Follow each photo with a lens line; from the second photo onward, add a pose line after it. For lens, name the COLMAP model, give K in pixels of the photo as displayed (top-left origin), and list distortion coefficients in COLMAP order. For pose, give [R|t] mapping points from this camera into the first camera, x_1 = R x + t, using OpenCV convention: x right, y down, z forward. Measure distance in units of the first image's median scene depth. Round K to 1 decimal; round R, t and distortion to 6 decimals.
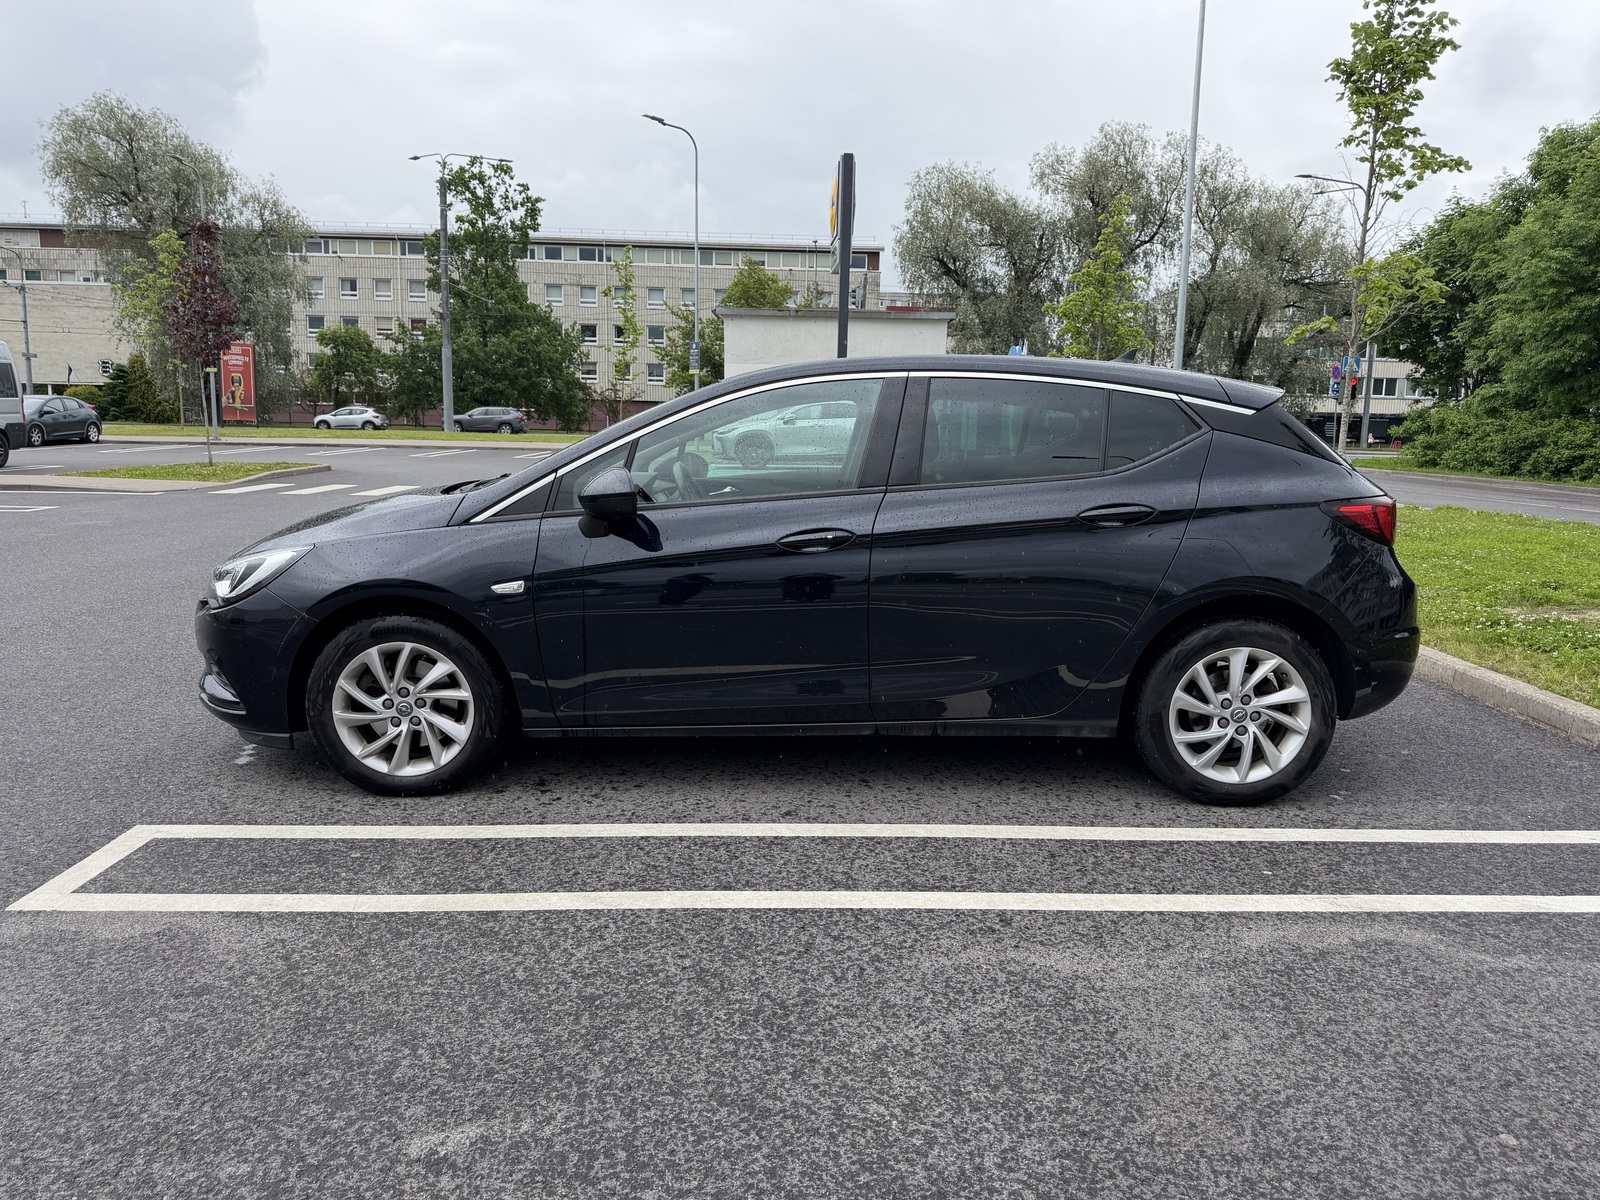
lens RADIAL K [[1123.9, 0, 800.0], [0, 1123.9, 600.0], [0, 0, 1]] dist [0.033277, -0.030271]
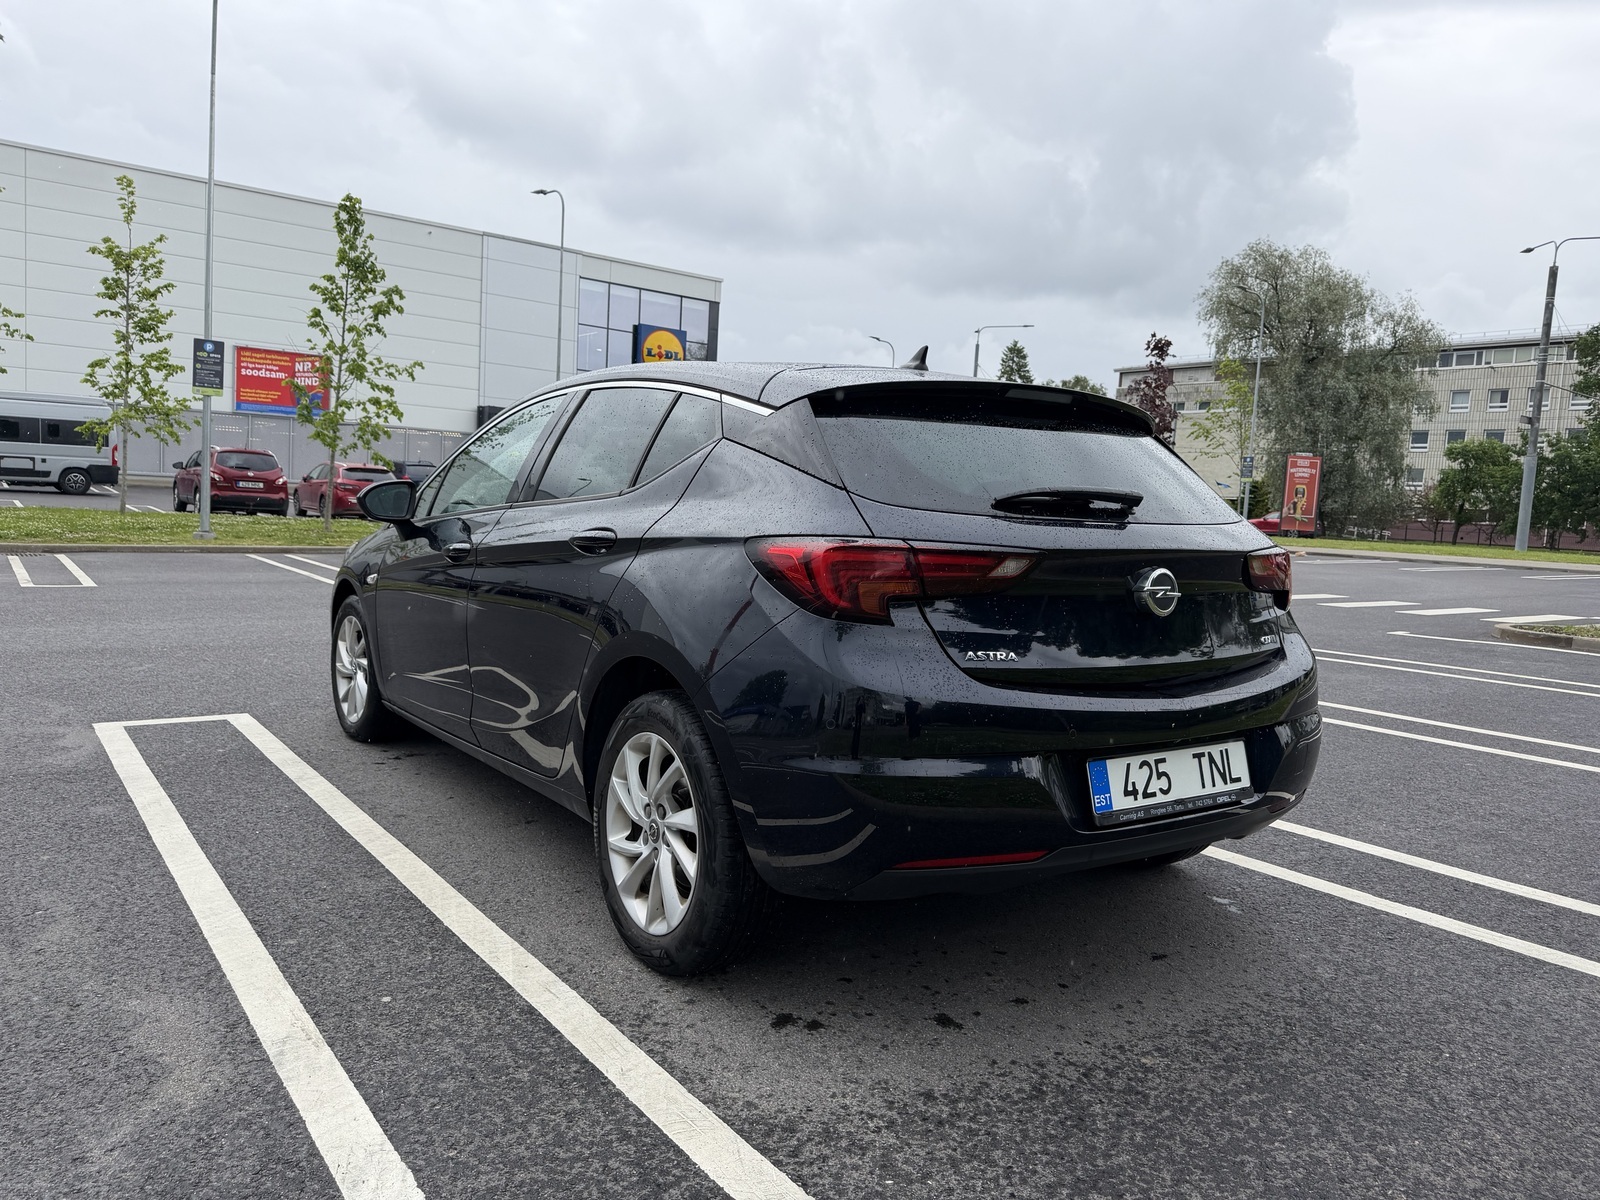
lens RADIAL K [[1124.0, 0, 800.0], [0, 1124.0, 600.0], [0, 0, 1]] dist [0.058942, -0.087834]
pose [[0.584635, 0.082083, -0.807134, 0.049238], [-0.164924, 0.986120, -0.019175, -0.002122], [0.794357, 0.144326, 0.590057, 0.031403]]
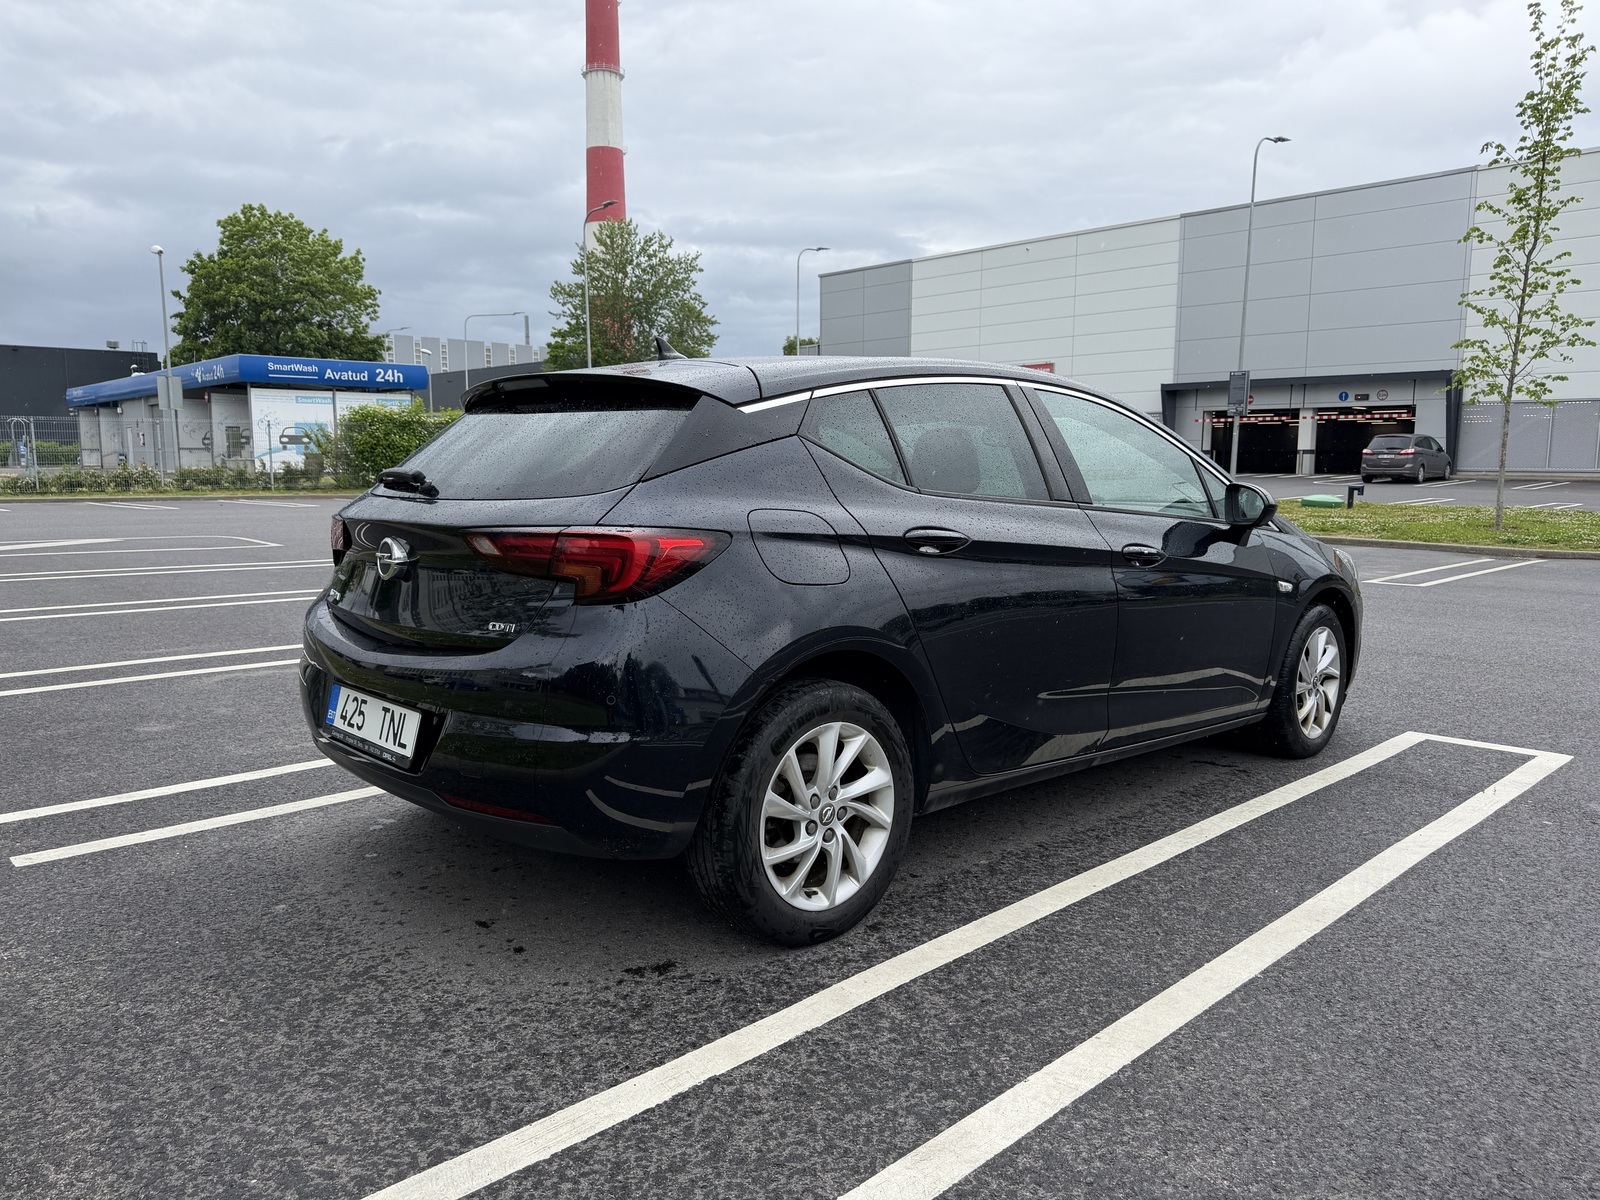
lens RADIAL K [[1123.9, 0, 800.0], [0, 1123.9, 600.0], [0, 0, 1]] dist [0.033277, -0.030271]
pose [[-0.717269, 0.064943, -0.693763, 0.044967], [-0.122930, 0.968236, 0.217732, -0.013383], [0.685867, 0.241456, -0.686503, 0.095498]]
